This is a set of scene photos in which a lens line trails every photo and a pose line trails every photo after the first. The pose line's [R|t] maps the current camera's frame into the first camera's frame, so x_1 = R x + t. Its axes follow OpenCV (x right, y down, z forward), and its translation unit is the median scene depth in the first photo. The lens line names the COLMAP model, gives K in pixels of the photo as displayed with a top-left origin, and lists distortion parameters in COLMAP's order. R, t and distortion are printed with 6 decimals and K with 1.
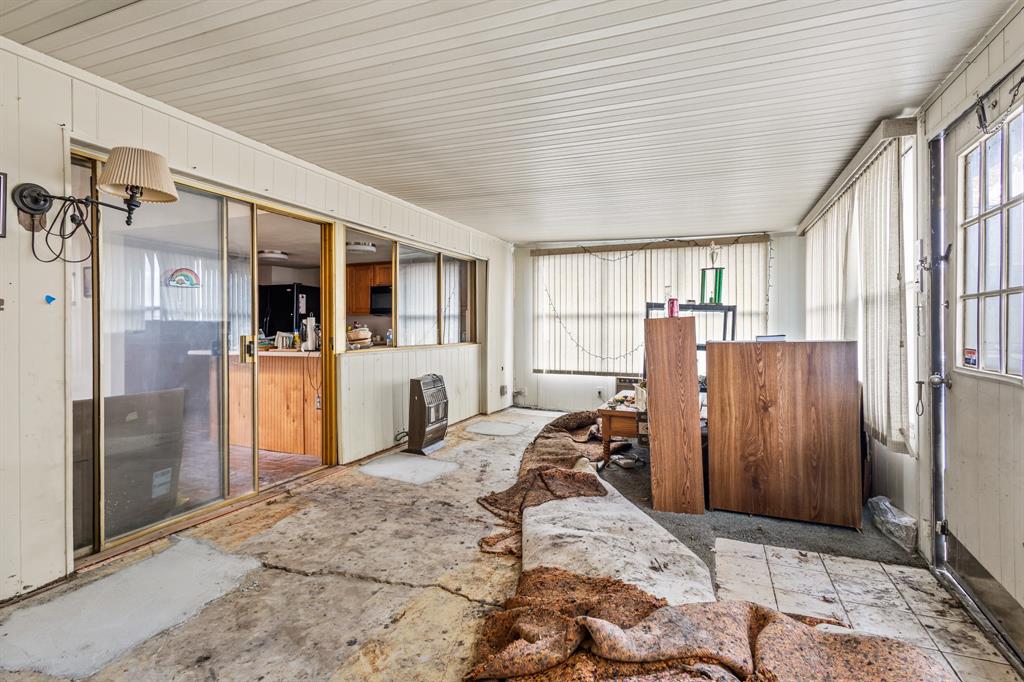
lens RADIAL K [[483.2, 0, 513.7], [0, 483.2, 332.2], [0, 0, 1]] dist [-0.001151, -0.000030]
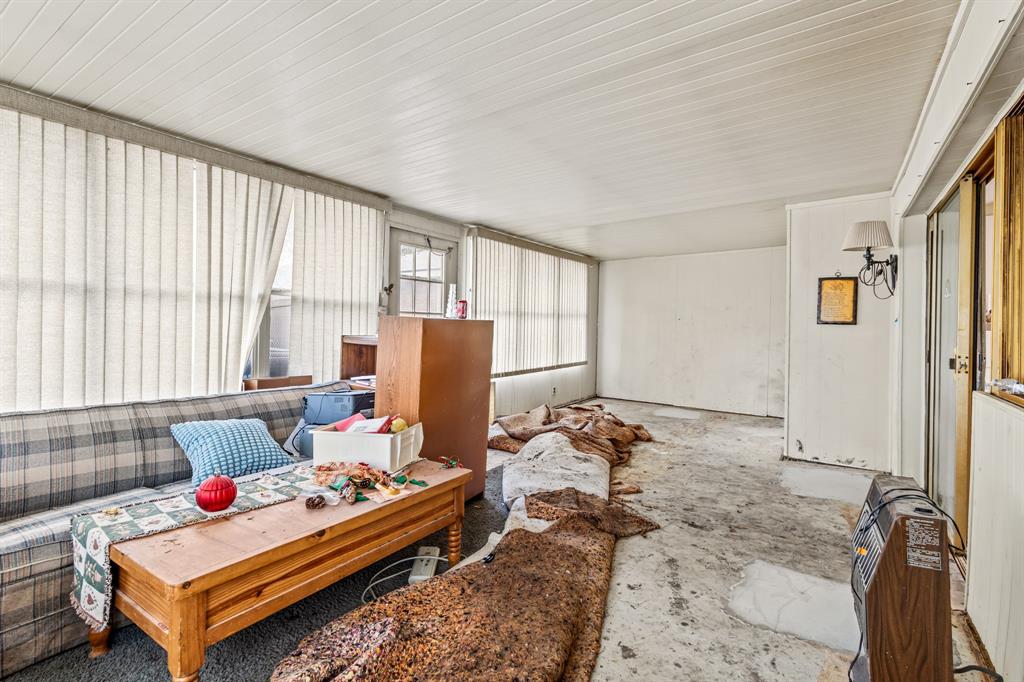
lens RADIAL K [[483.2, 0, 510.0], [0, 483.2, 331.9], [0, 0, 1]] dist [-0.001151, -0.000030]
pose [[-0.980462, -0.011390, 0.196381, 0.023162], [-0.007359, 0.999747, 0.021247, -0.027790], [-0.196573, 0.019387, -0.980298, 1.850610]]
